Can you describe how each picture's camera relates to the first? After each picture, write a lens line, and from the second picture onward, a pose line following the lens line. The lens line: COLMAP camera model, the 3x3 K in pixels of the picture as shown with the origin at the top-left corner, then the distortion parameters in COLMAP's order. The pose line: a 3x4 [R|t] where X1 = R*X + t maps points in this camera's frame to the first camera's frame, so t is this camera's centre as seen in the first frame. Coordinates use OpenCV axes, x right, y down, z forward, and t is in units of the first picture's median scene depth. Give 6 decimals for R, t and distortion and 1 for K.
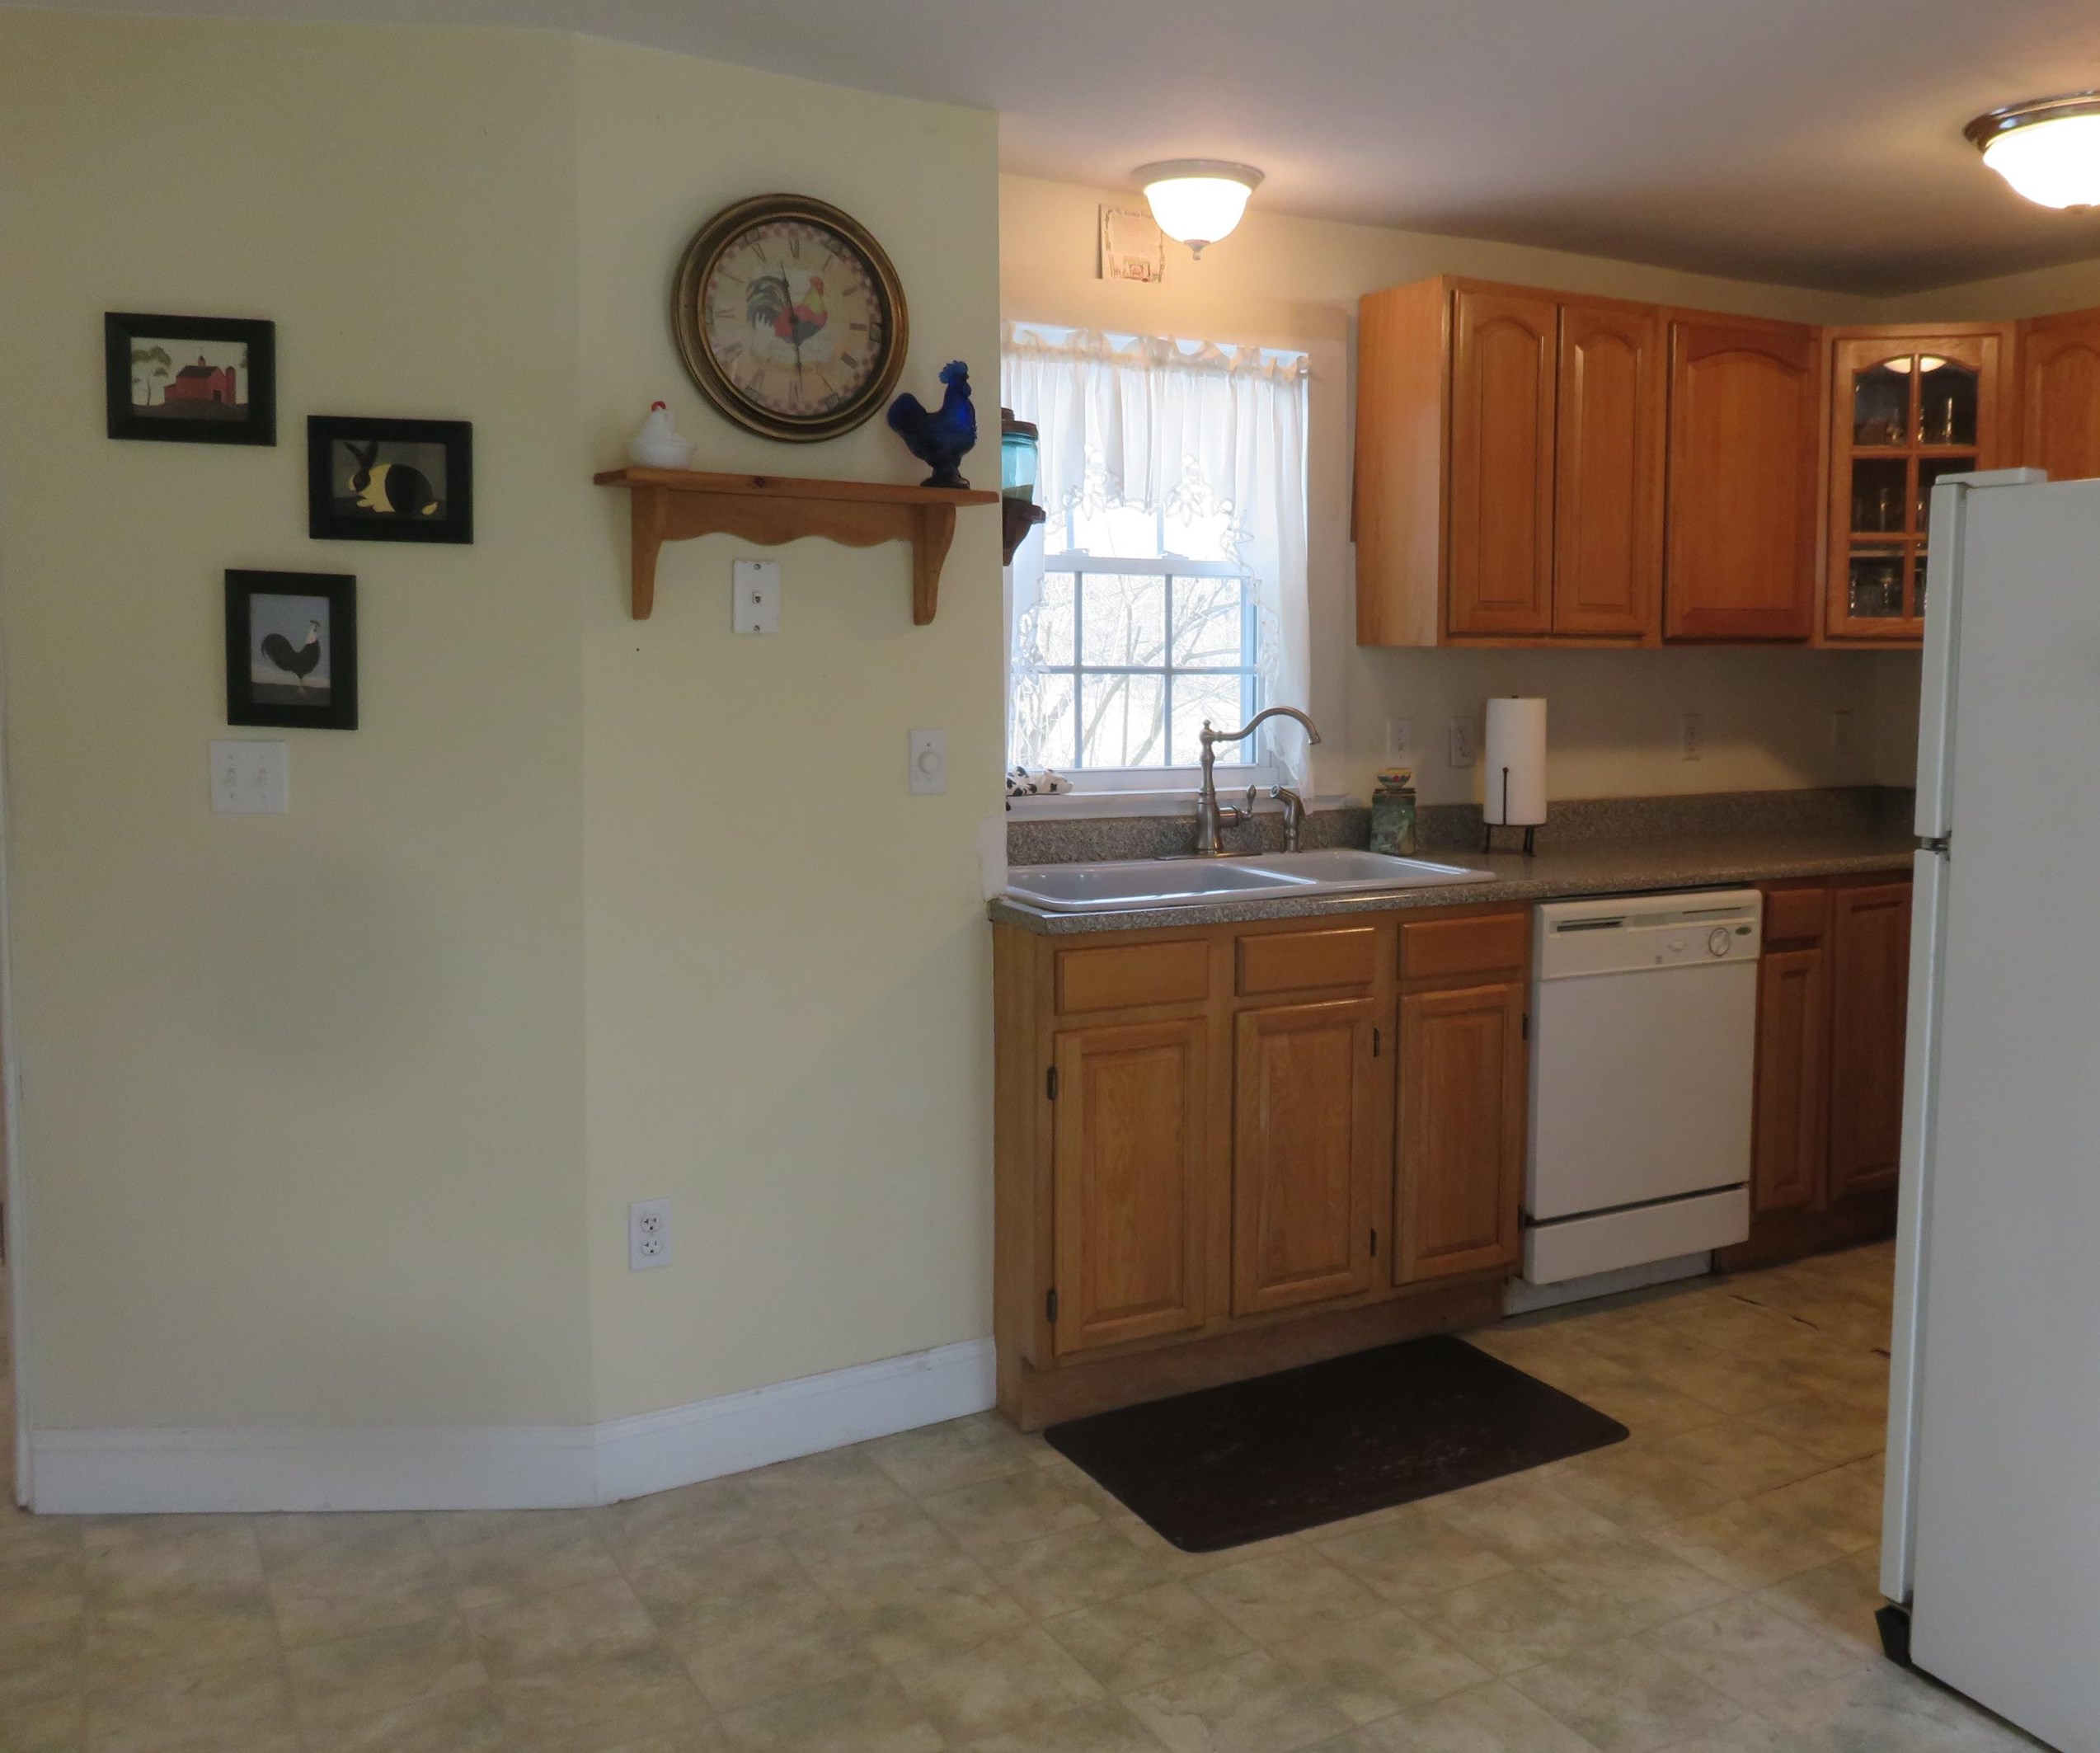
lens RADIAL K [[1884.5, 0, 1186.4], [0, 1884.5, 798.0], [0, 0, 1]] dist [-0.006934, 0.010851]
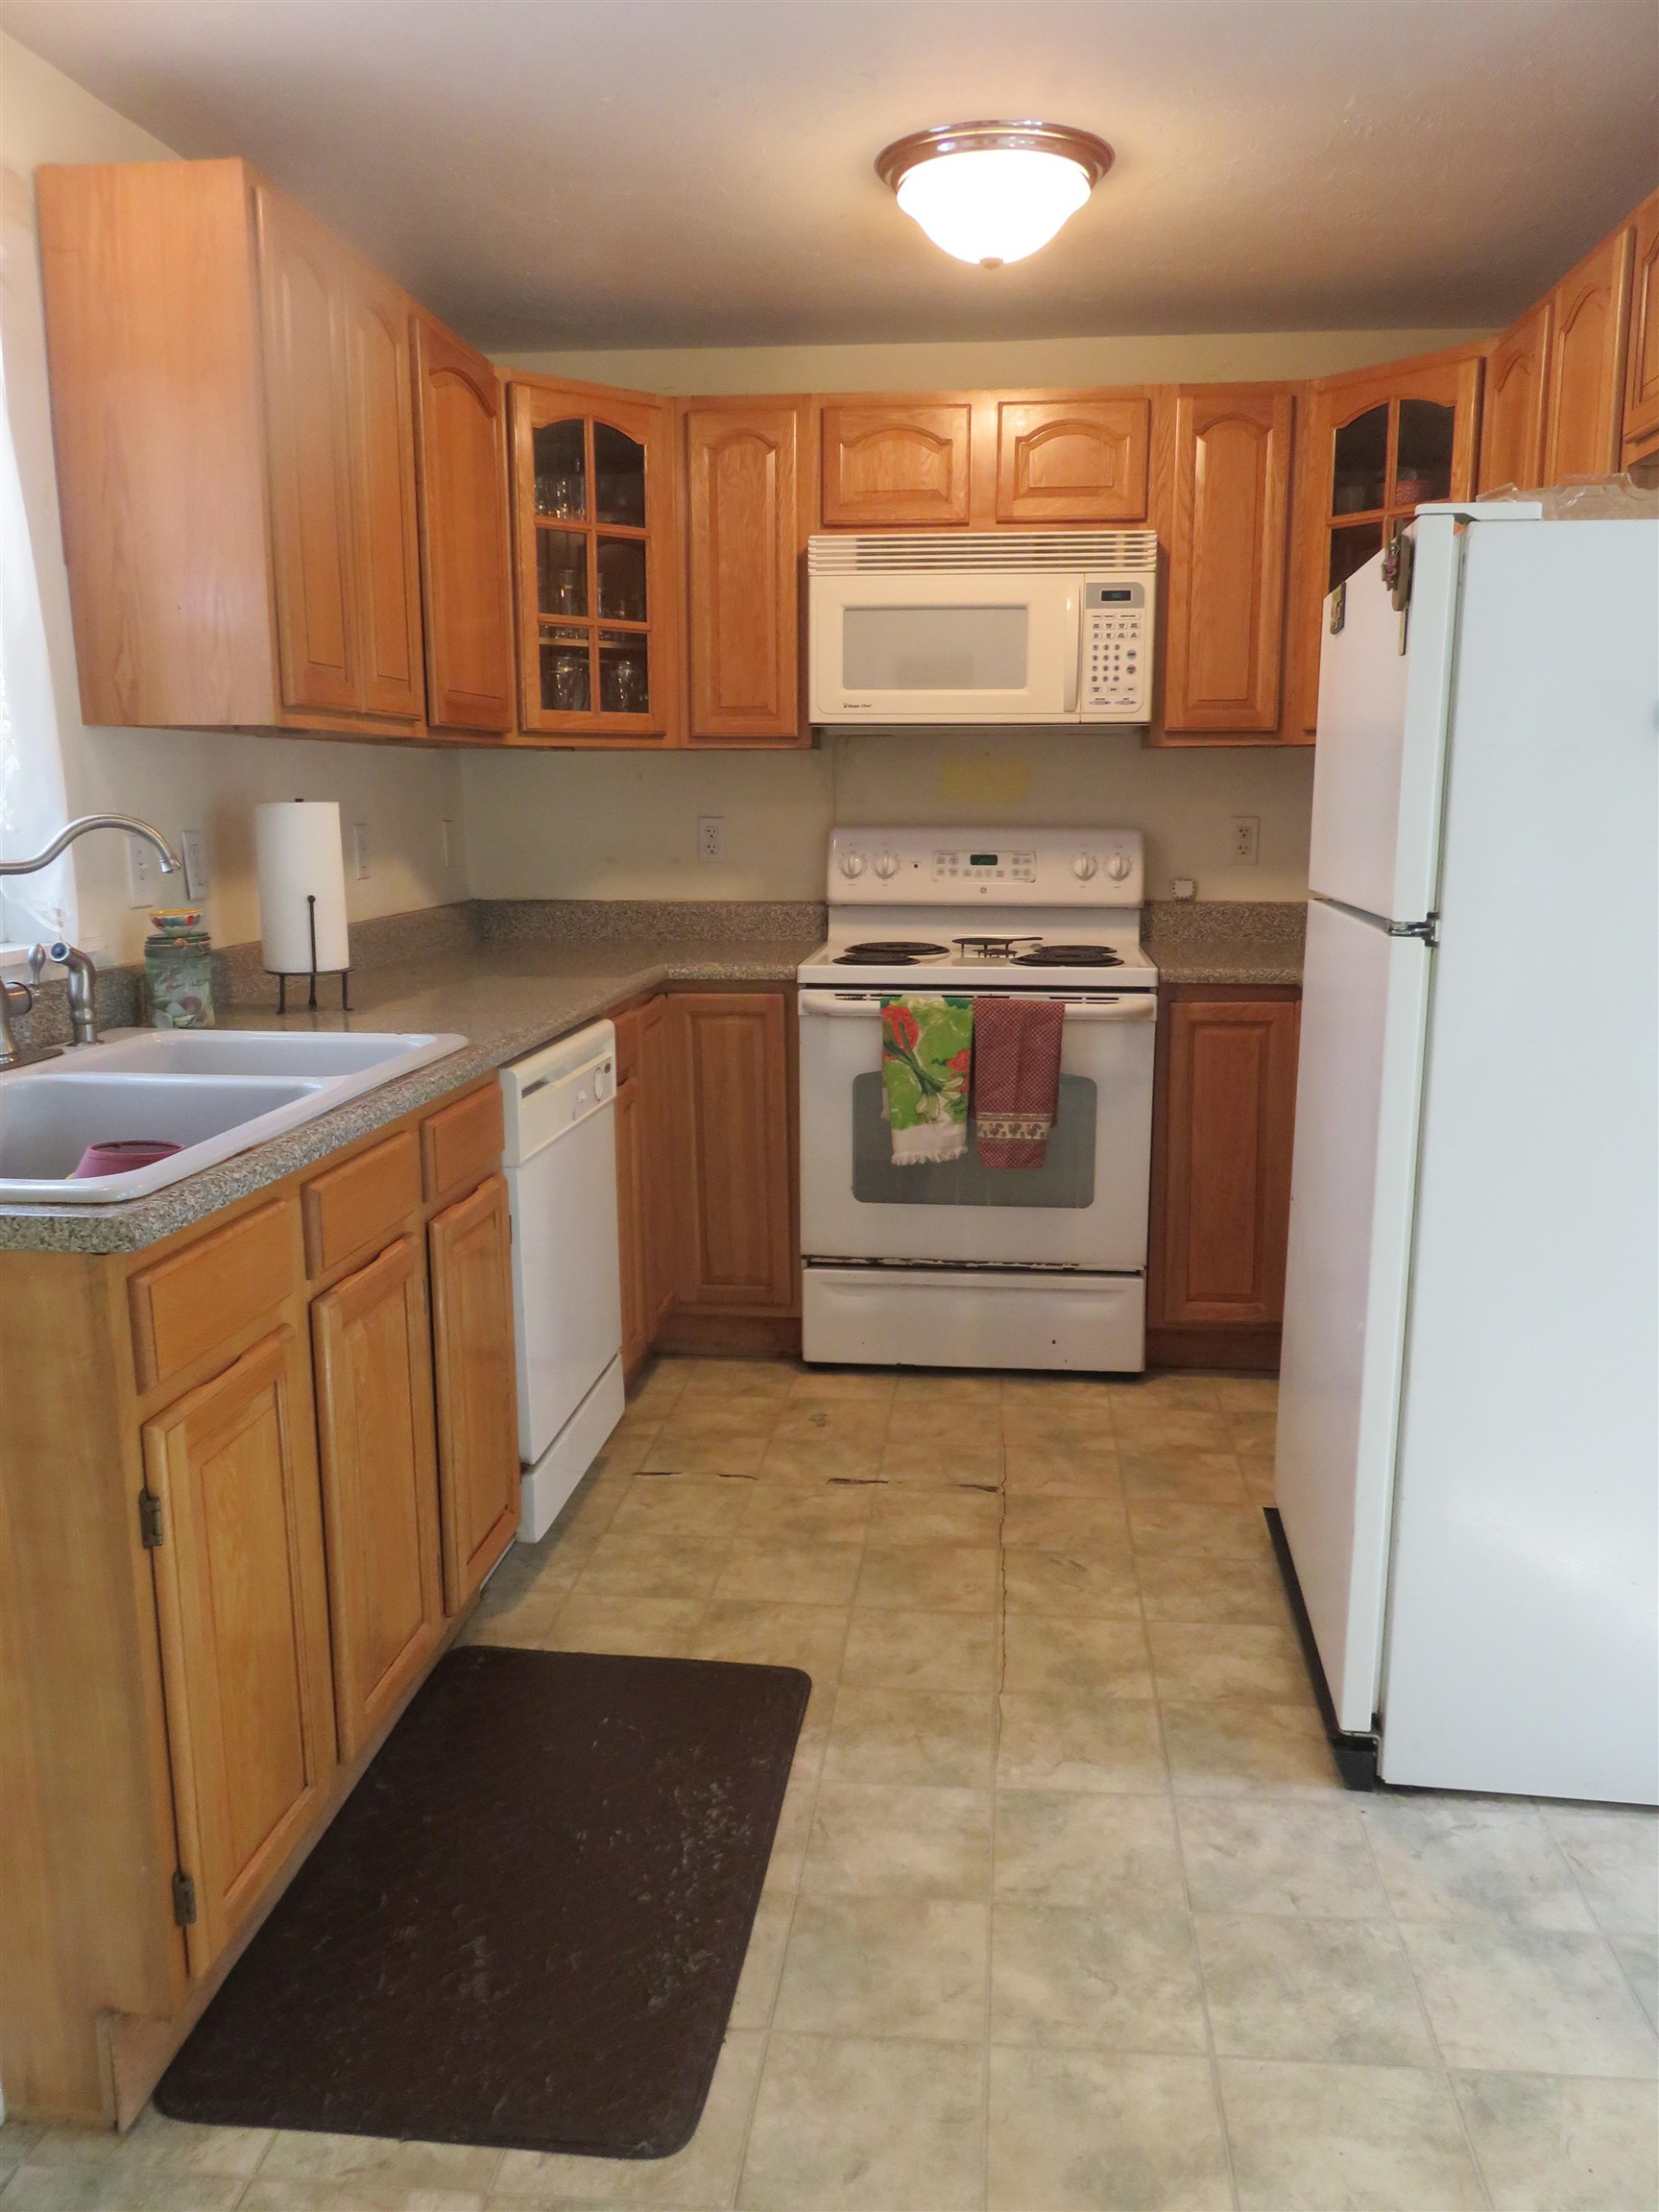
lens RADIAL K [[1667.0, 0, 832.5], [0, 1667.0, 1105.5], [0, 0, 1]] dist [-0.007656, 0.007370]
pose [[0.591824, -0.154235, 0.791174, -0.310764], [0.066383, 0.987515, 0.142854, -0.018835], [-0.803329, -0.032024, 0.594673, 0.562861]]
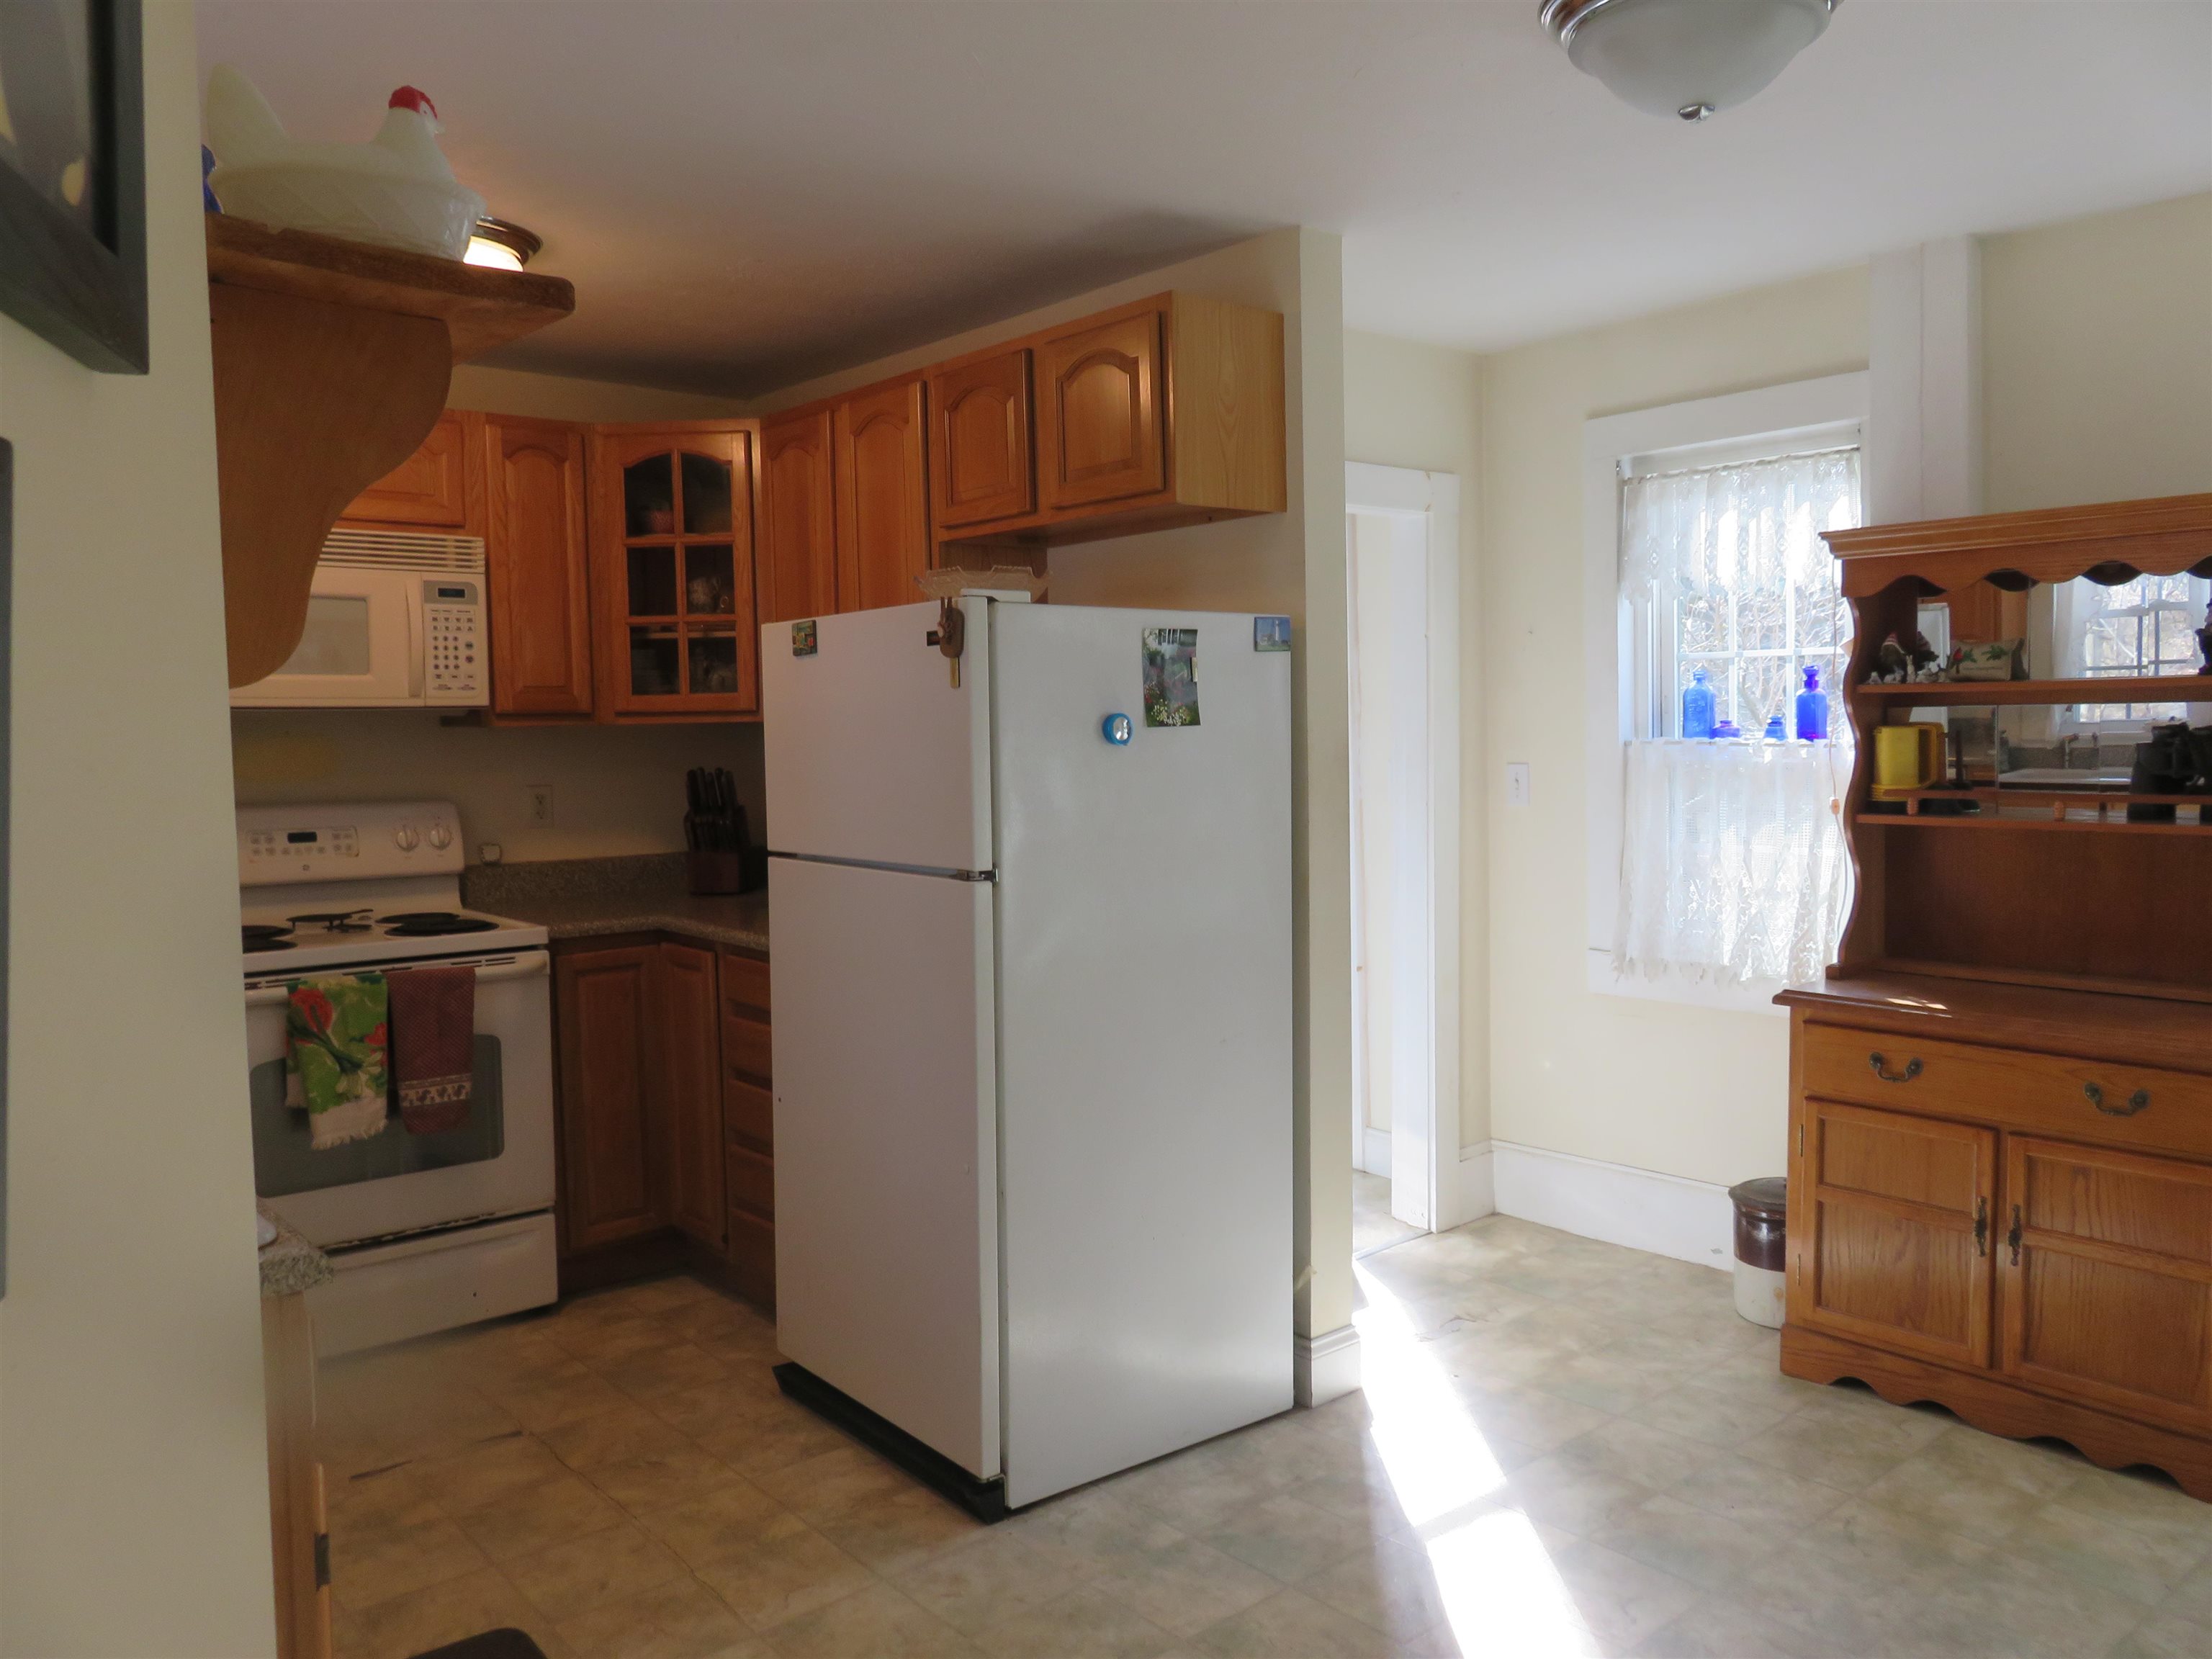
lens RADIAL K [[1667.0, 0, 1098.7], [0, 1667.0, 827.0], [0, 0, 1]] dist [-0.007656, 0.007370]
pose [[-0.171484, -0.065719, 0.982993, -0.551300], [0.086336, 0.992931, 0.081445, -0.071605], [-0.981397, 0.098834, -0.164598, 0.833681]]
